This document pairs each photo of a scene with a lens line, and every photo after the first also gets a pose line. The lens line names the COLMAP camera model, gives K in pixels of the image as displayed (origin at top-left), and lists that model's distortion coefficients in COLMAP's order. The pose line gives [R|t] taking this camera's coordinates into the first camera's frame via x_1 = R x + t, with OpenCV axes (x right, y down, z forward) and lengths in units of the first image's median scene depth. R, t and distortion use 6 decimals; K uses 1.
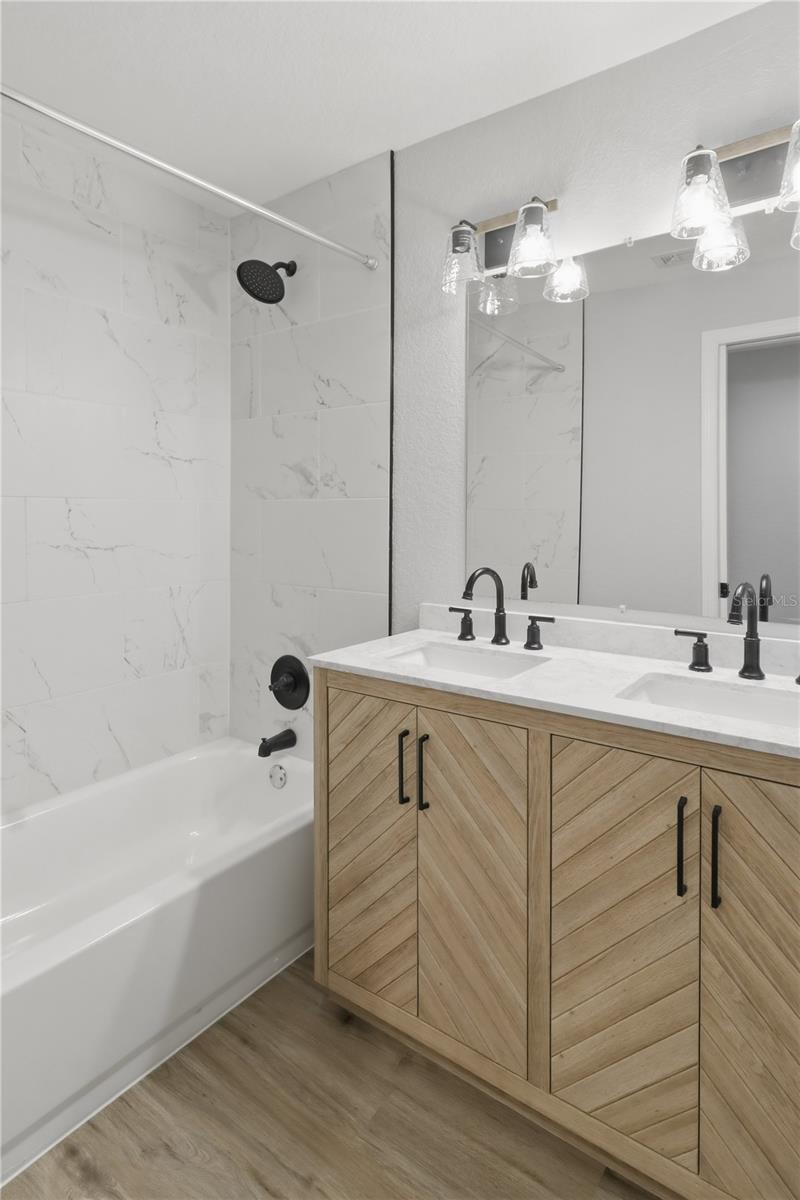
lens RADIAL K [[630.5, 0, 407.3], [0, 630.5, 521.0], [0, 0, 1]] dist [-0.004122, 0.002444]
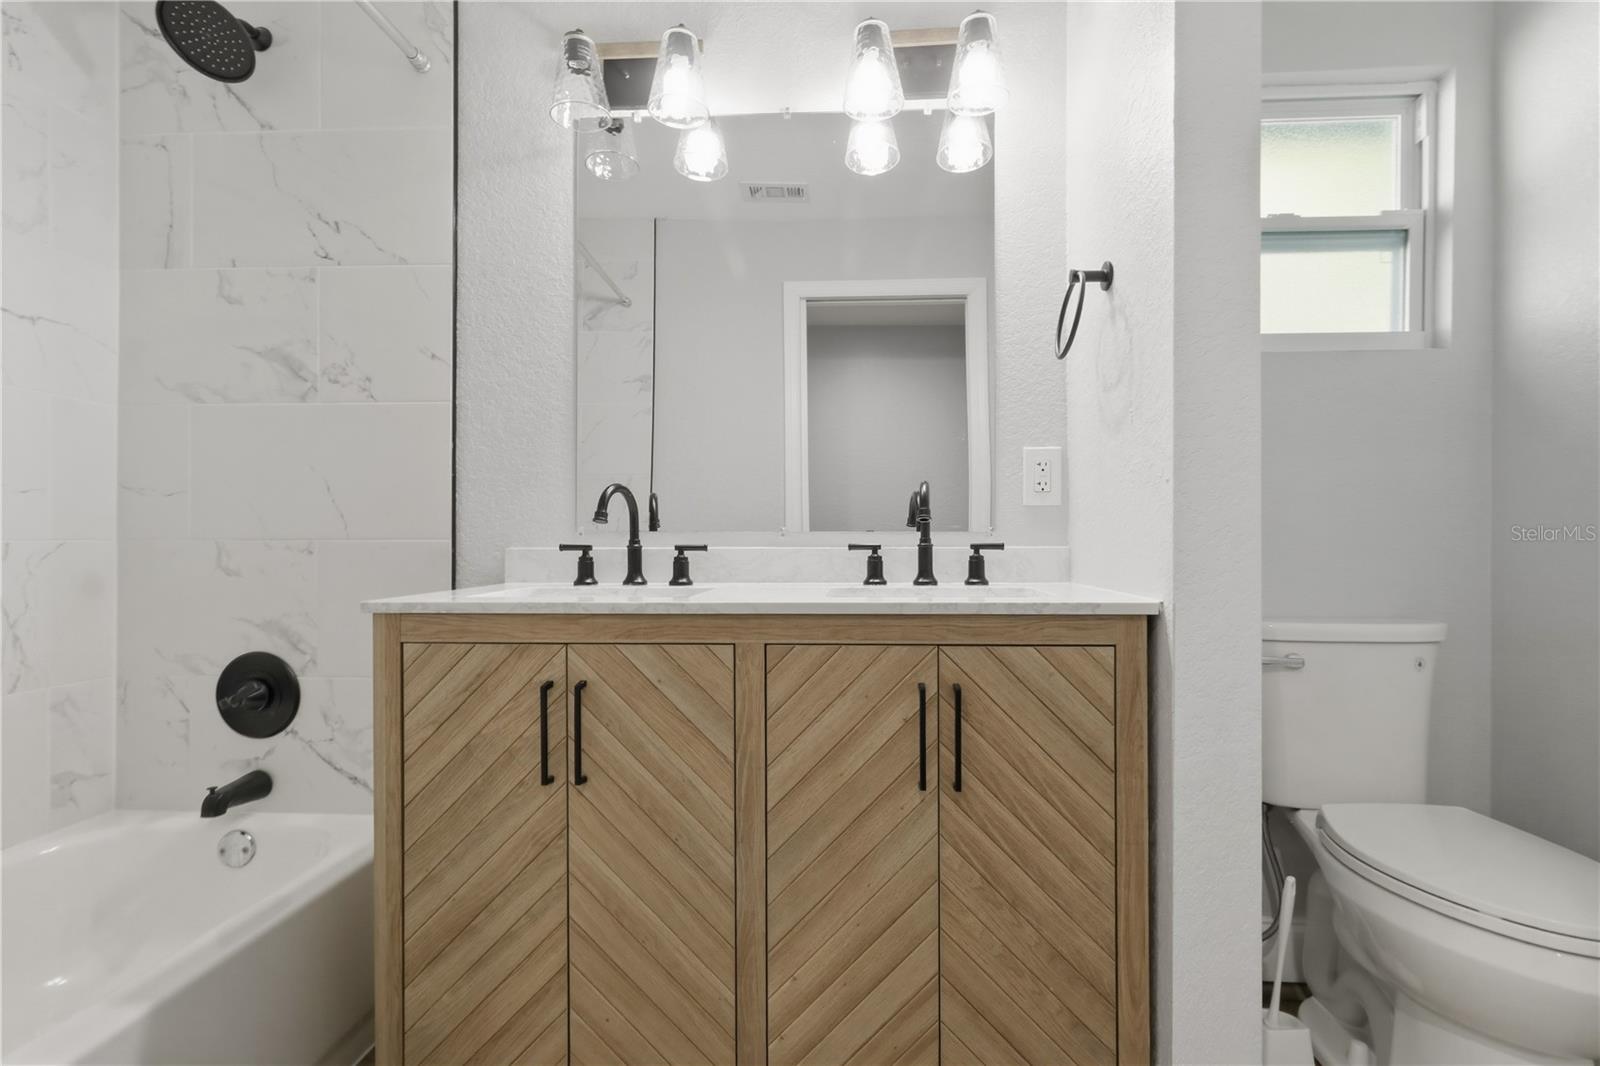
lens RADIAL K [[746.5, 0, 802.4], [0, 746.5, 536.3], [0, 0, 1]] dist [0.000071, -0.000022]
pose [[0.843292, 0.002101, 0.537452, -0.191903], [0.004411, 0.999932, -0.010830, 0.162305], [-0.537438, 0.011504, 0.843225, 0.125889]]
